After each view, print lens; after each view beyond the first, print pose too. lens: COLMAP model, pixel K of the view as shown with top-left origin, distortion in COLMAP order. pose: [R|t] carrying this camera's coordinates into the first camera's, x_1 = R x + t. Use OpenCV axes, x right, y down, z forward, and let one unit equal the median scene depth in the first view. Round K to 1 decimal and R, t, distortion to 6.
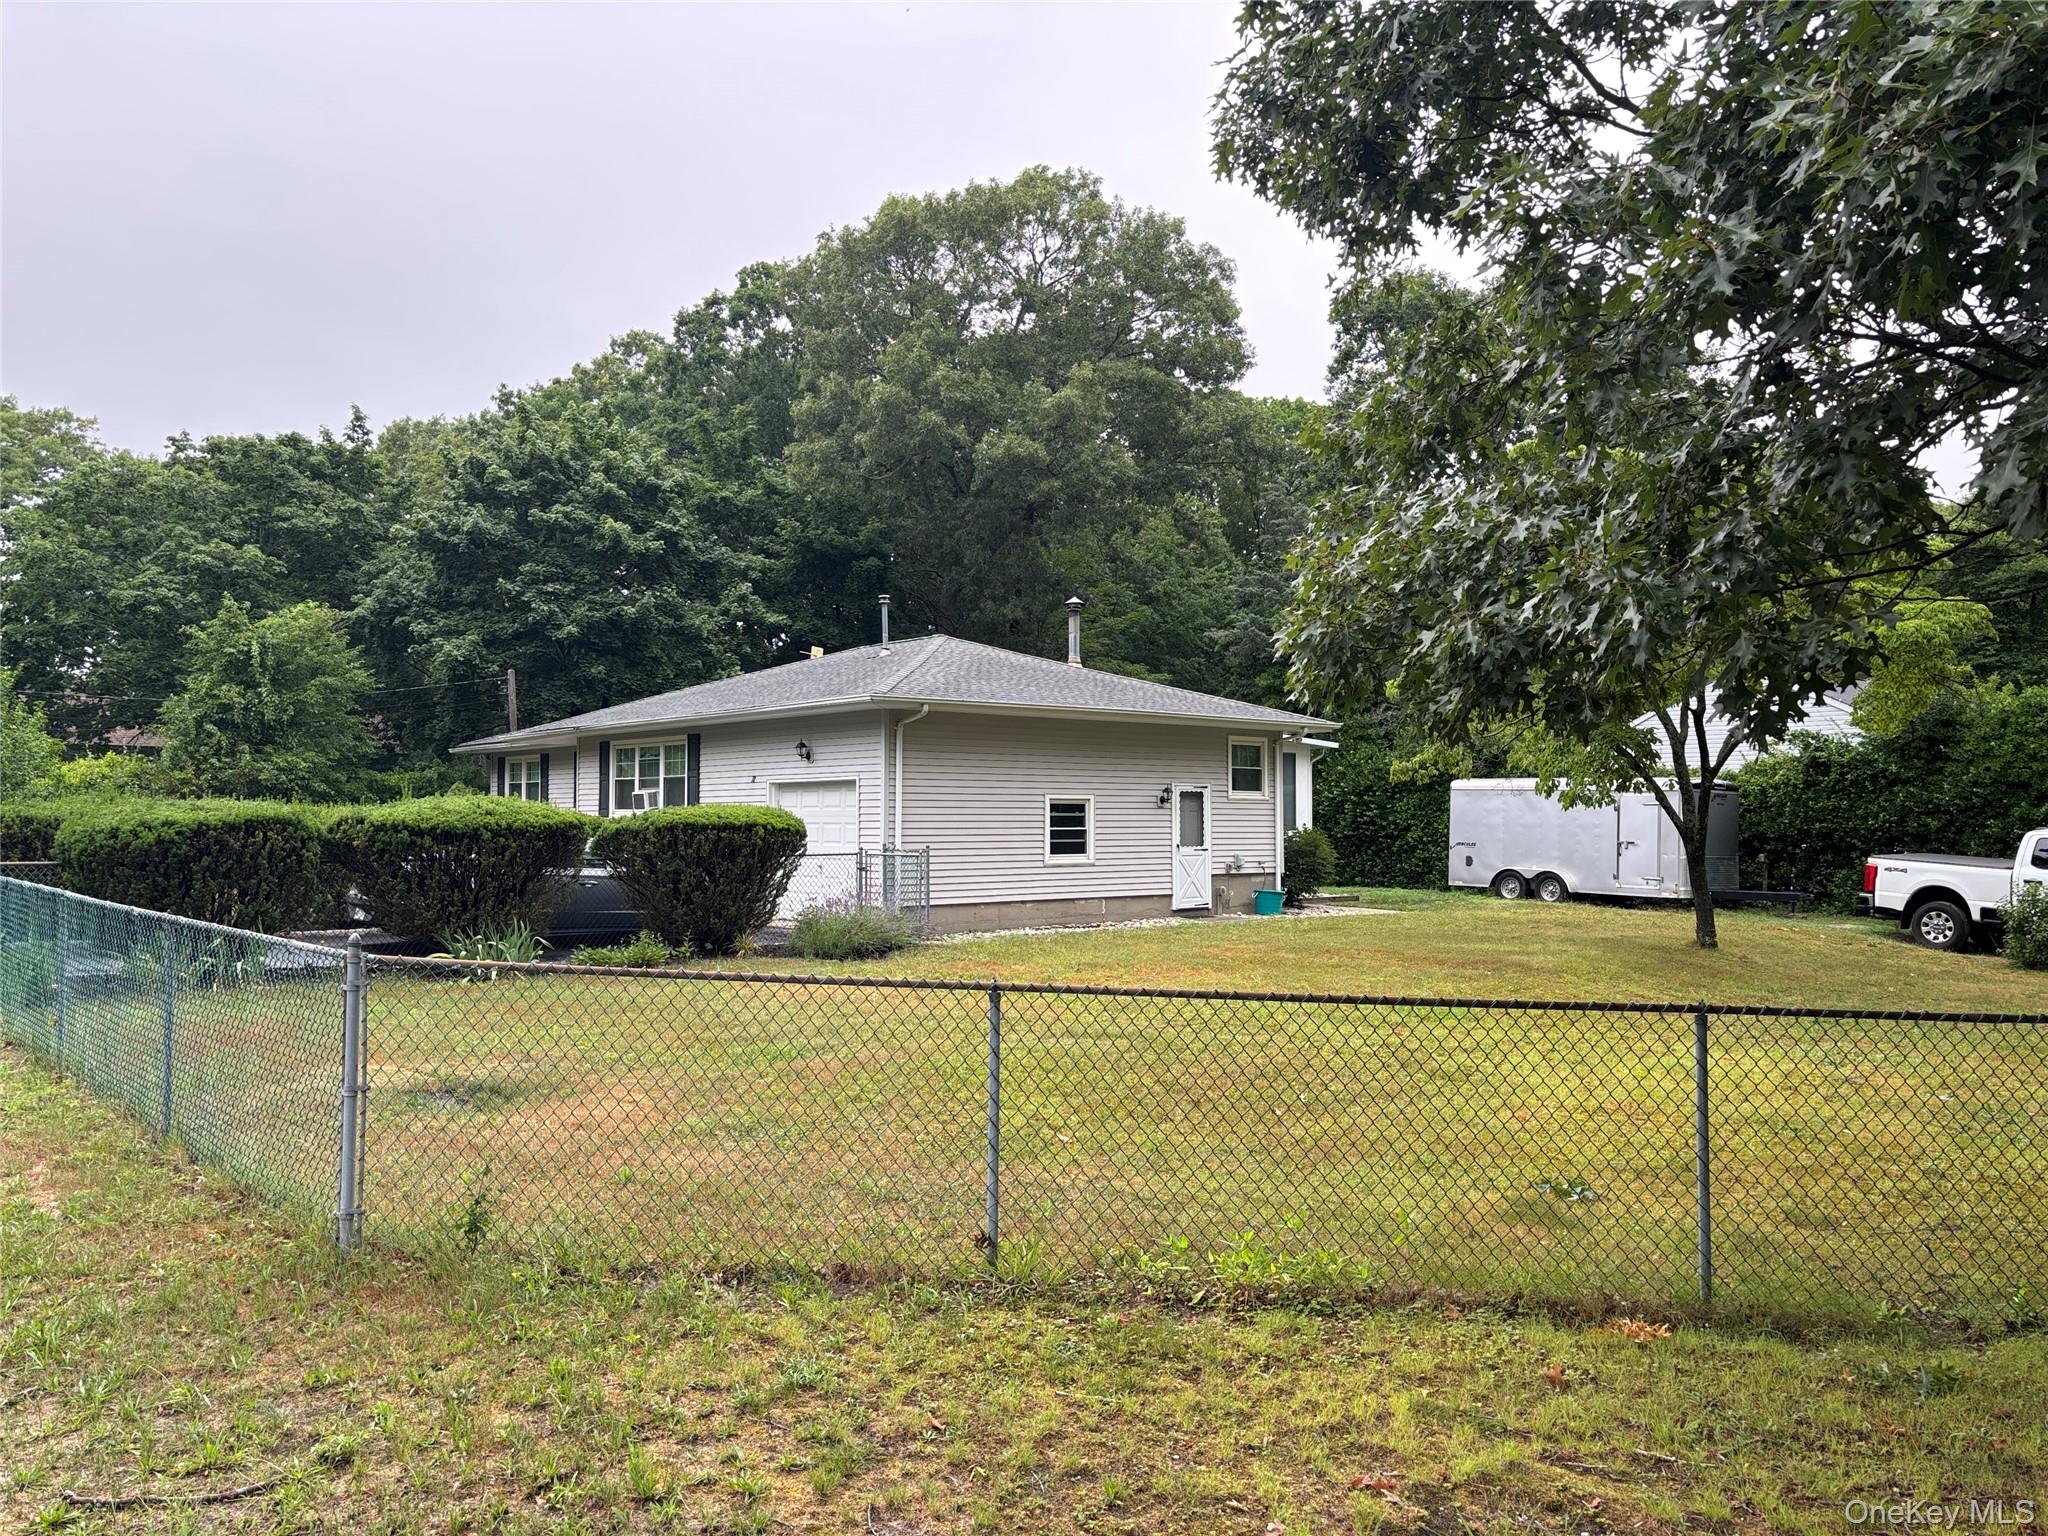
lens RADIAL K [[1550.1, 0, 1021.9], [0, 1550.1, 776.8], [0, 0, 1]] dist [0.037561, -0.008492]
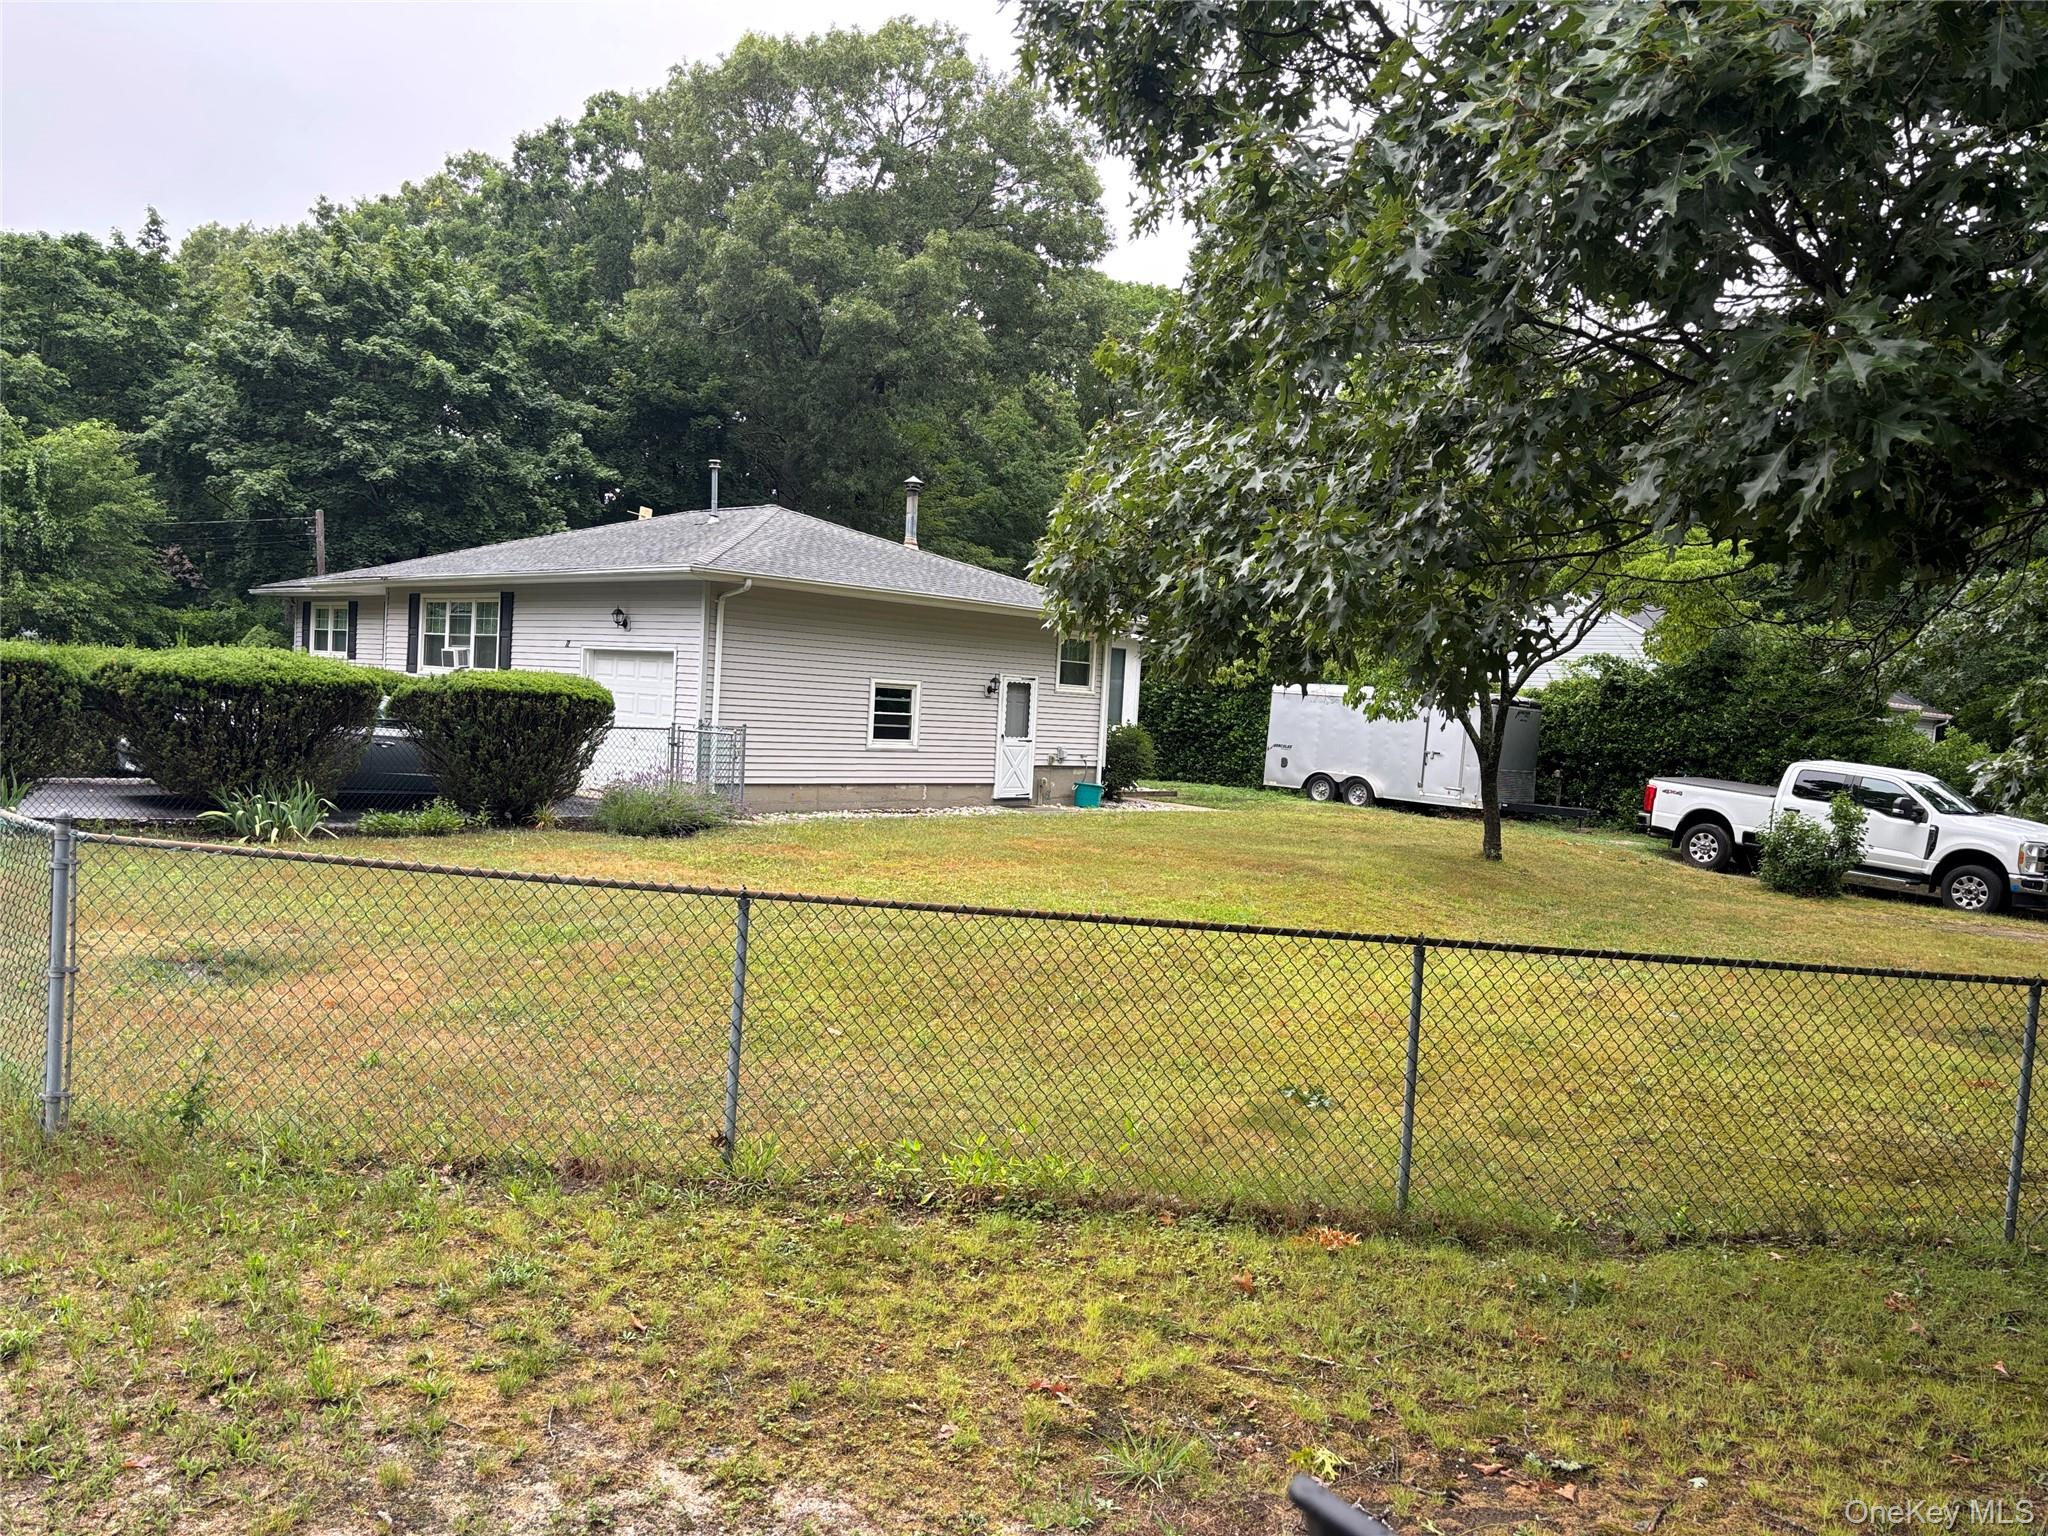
lens RADIAL K [[1550.1, 0, 1021.9], [0, 1550.1, 776.8], [0, 0, 1]] dist [0.037561, -0.008492]
pose [[0.993654, 0.049807, 0.100856, 0.016649], [-0.057723, 0.995347, 0.077157, -0.008011], [-0.096544, -0.082489, 0.991905, -0.001765]]
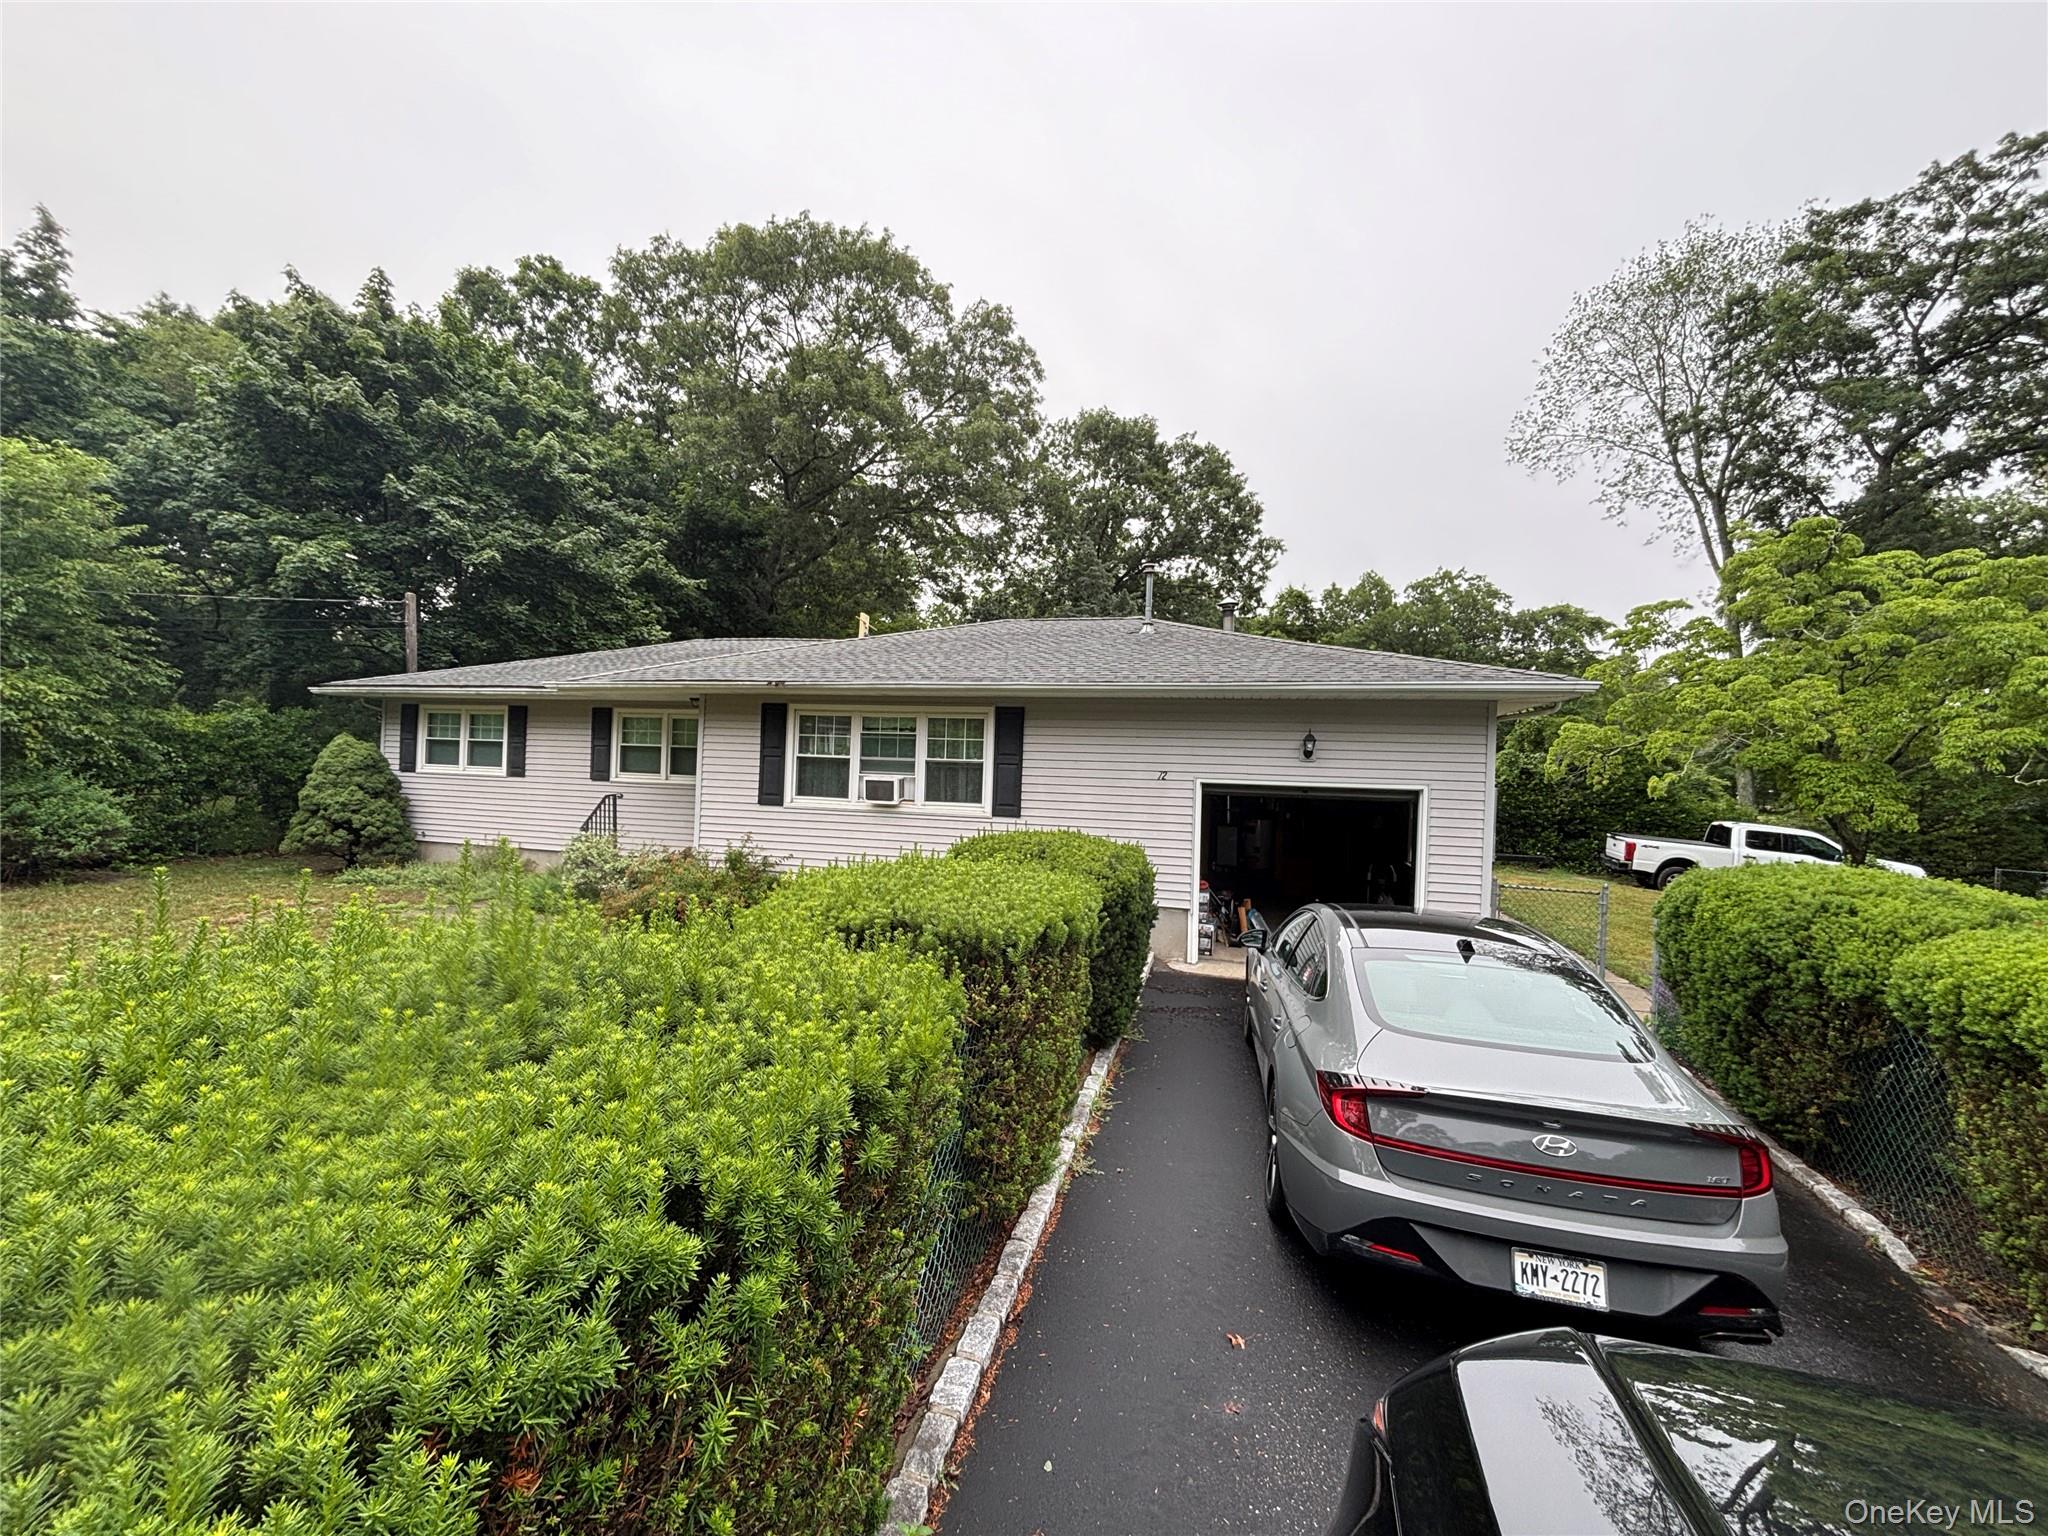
lens RADIAL K [[817.0, 0, 1012.2], [0, 817.0, 768.9], [0, 0, 1]] dist [-0.000188, 0.000055]
pose [[0.822408, 0.025705, 0.568318, -0.521982], [-0.049360, 0.998435, 0.026270, -0.009678], [-0.566753, -0.049657, 0.822390, 0.811326]]
